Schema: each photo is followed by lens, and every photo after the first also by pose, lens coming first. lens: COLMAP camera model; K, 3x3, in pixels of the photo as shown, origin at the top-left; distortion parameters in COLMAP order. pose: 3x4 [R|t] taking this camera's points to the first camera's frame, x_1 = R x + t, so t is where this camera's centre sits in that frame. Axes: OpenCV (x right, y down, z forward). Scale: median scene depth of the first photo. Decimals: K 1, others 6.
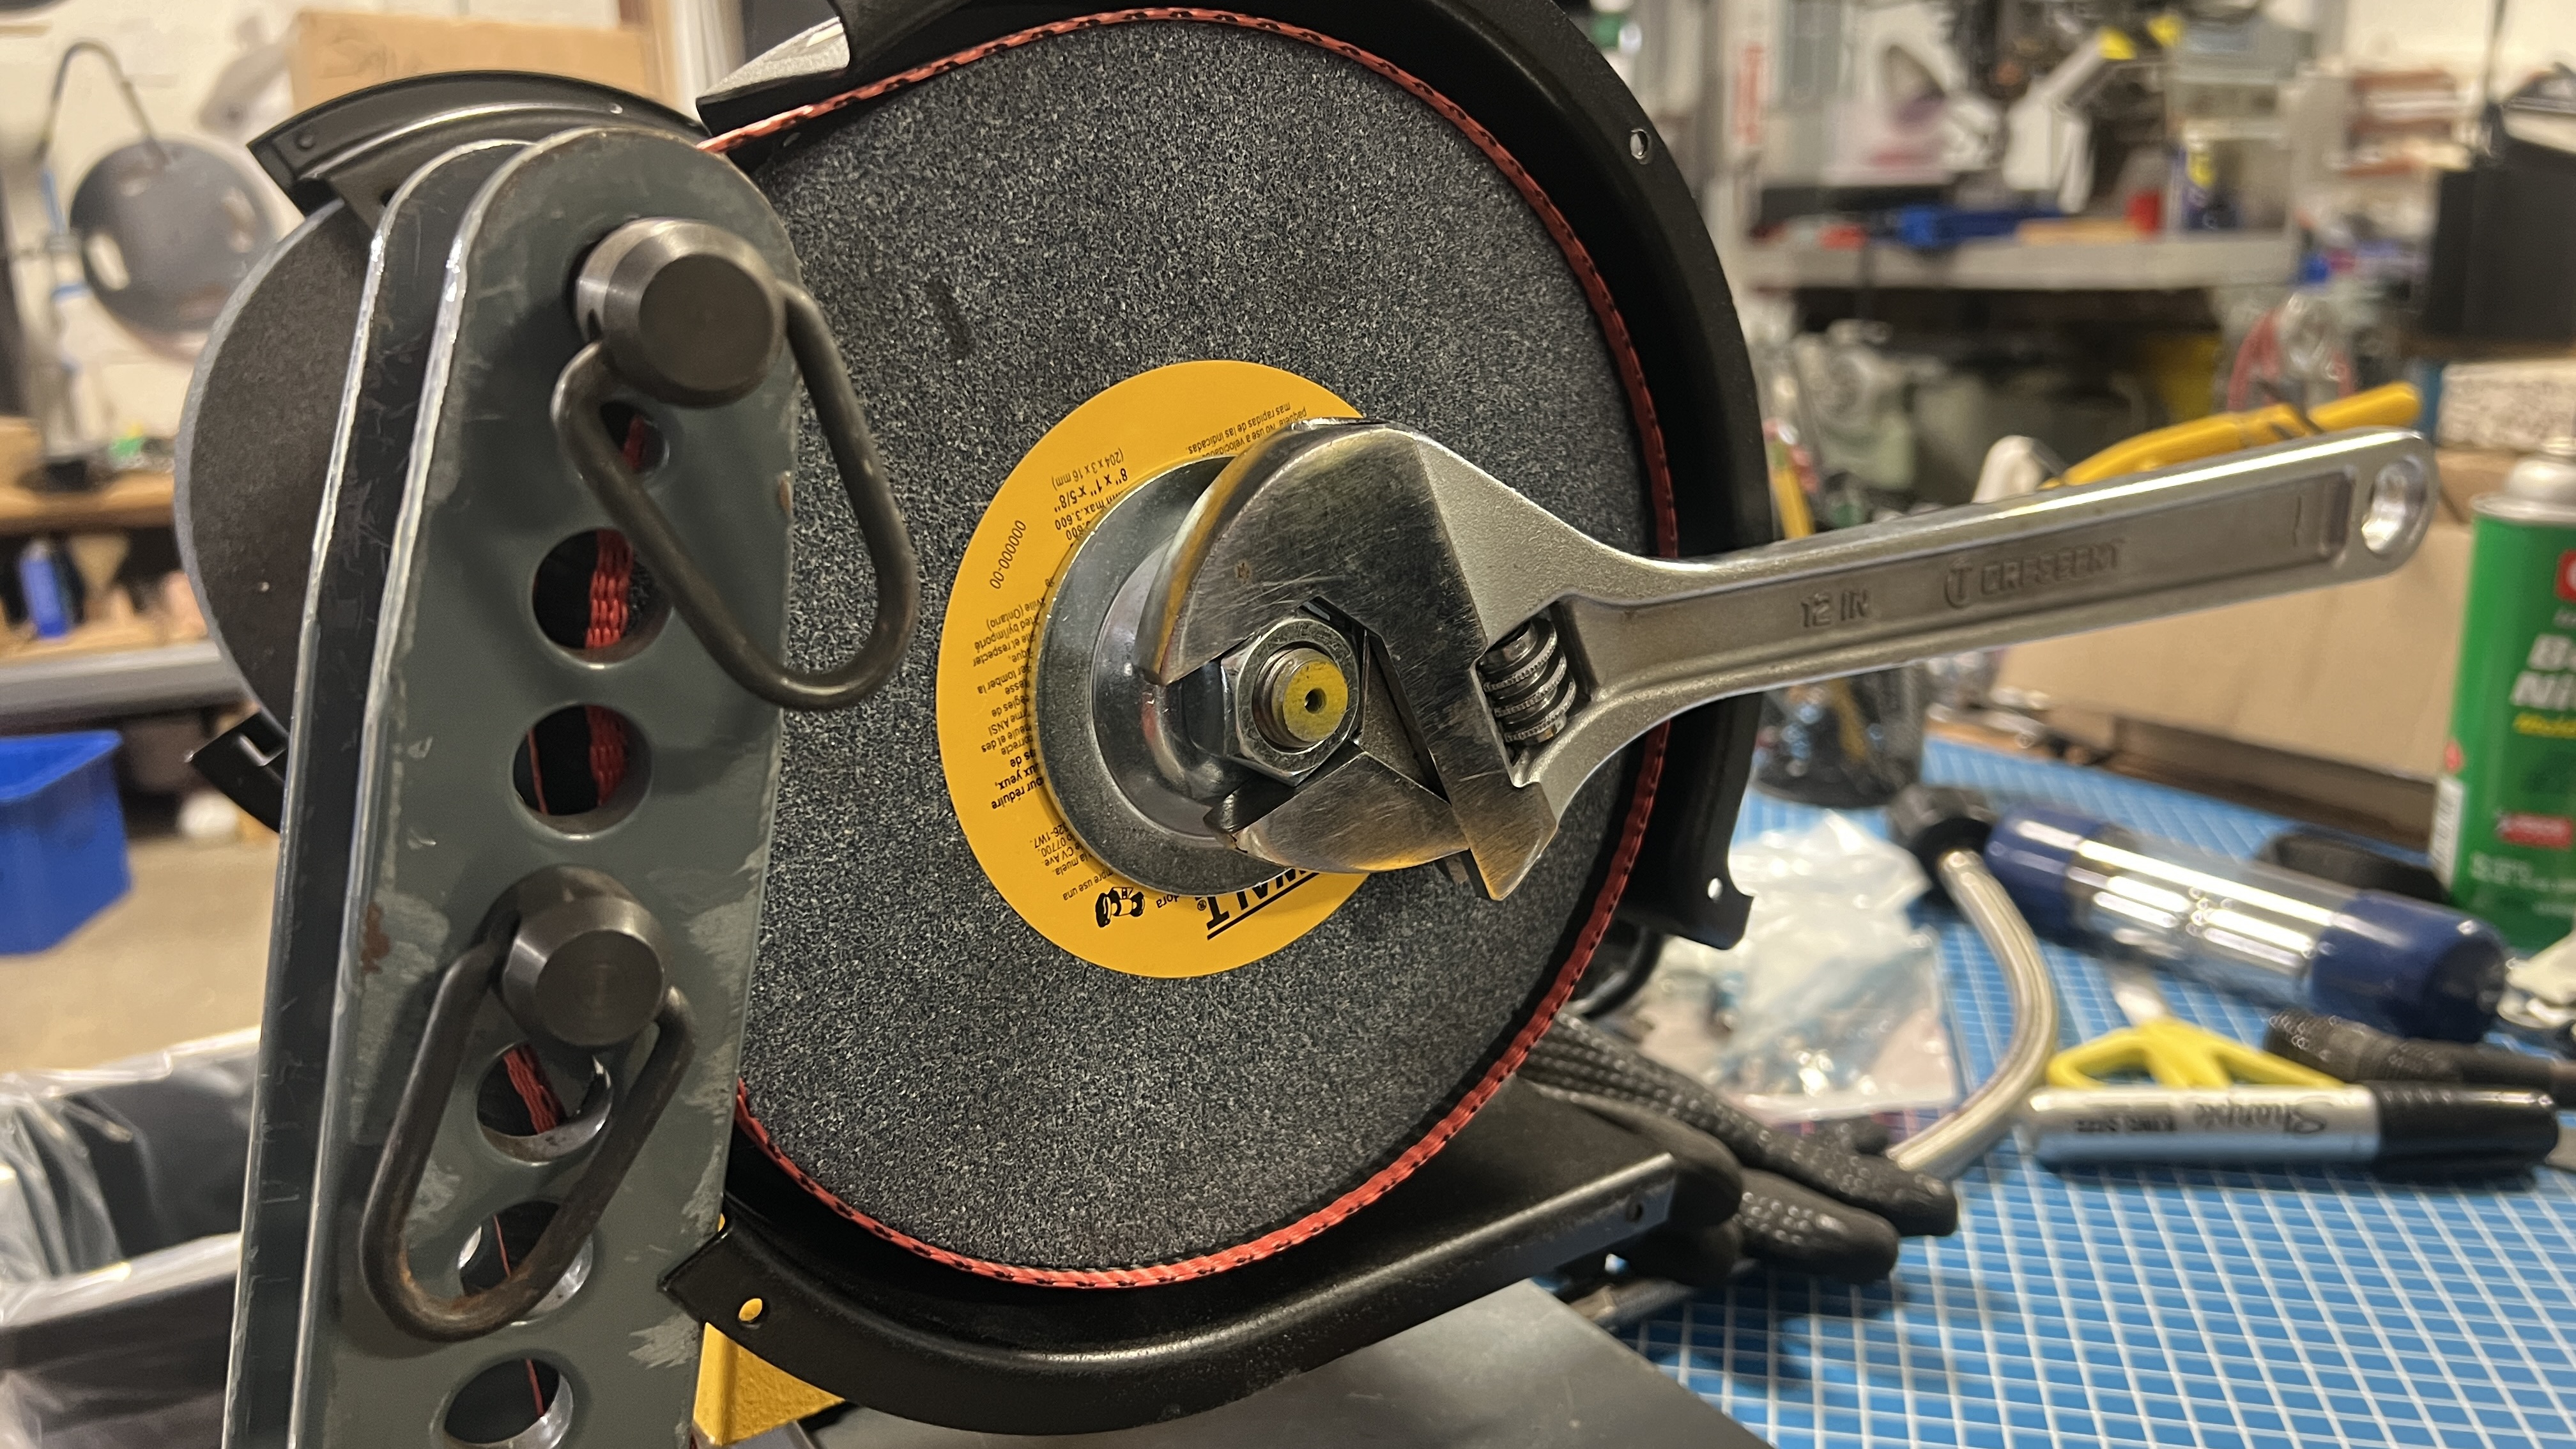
lens RADIAL K [[1990.2, 0, 1282.9], [0, 1990.2, 725.8], [0, 0, 1]] dist [0.009336, -0.018011]
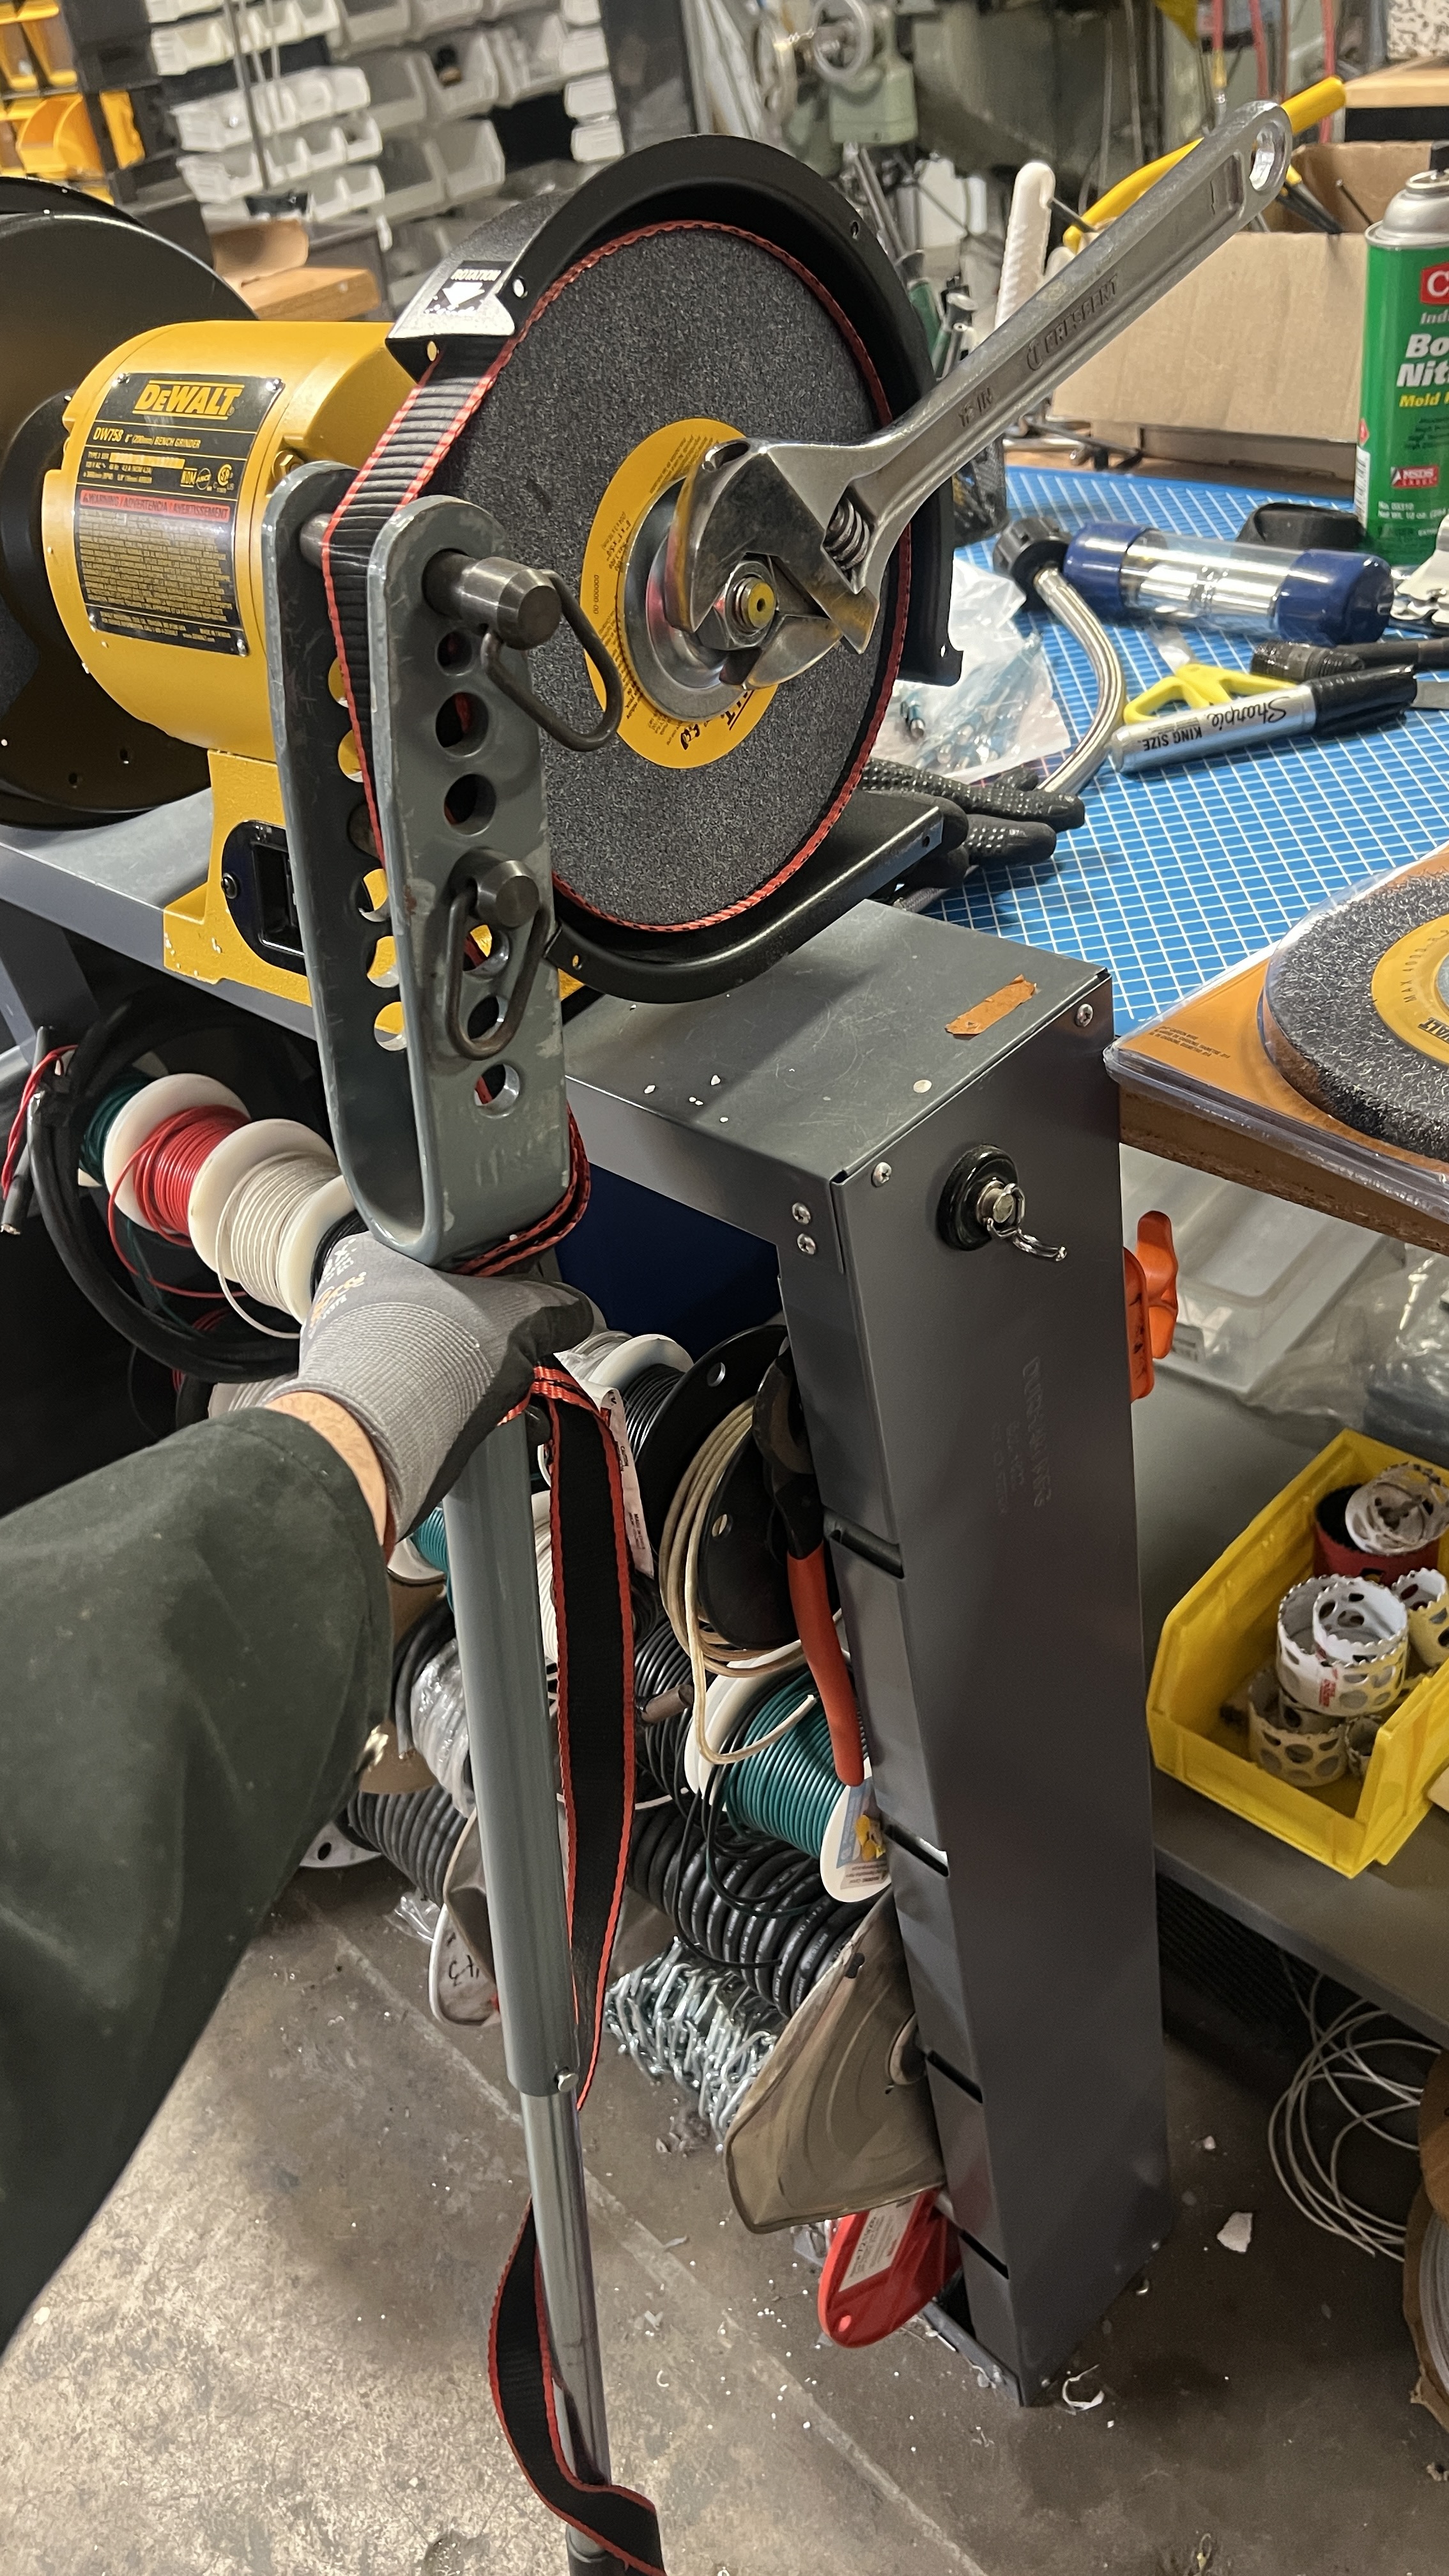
lens RADIAL K [[1990.2, 0, 727.4], [0, 1990.2, 1304.2], [0, 0, 1]] dist [0.009336, -0.018011]
pose [[0.961392, -0.249280, 0.116552, -0.213965], [0.183970, 0.897214, 0.401450, -0.097343], [-0.204645, -0.364509, 0.908435, -0.529547]]
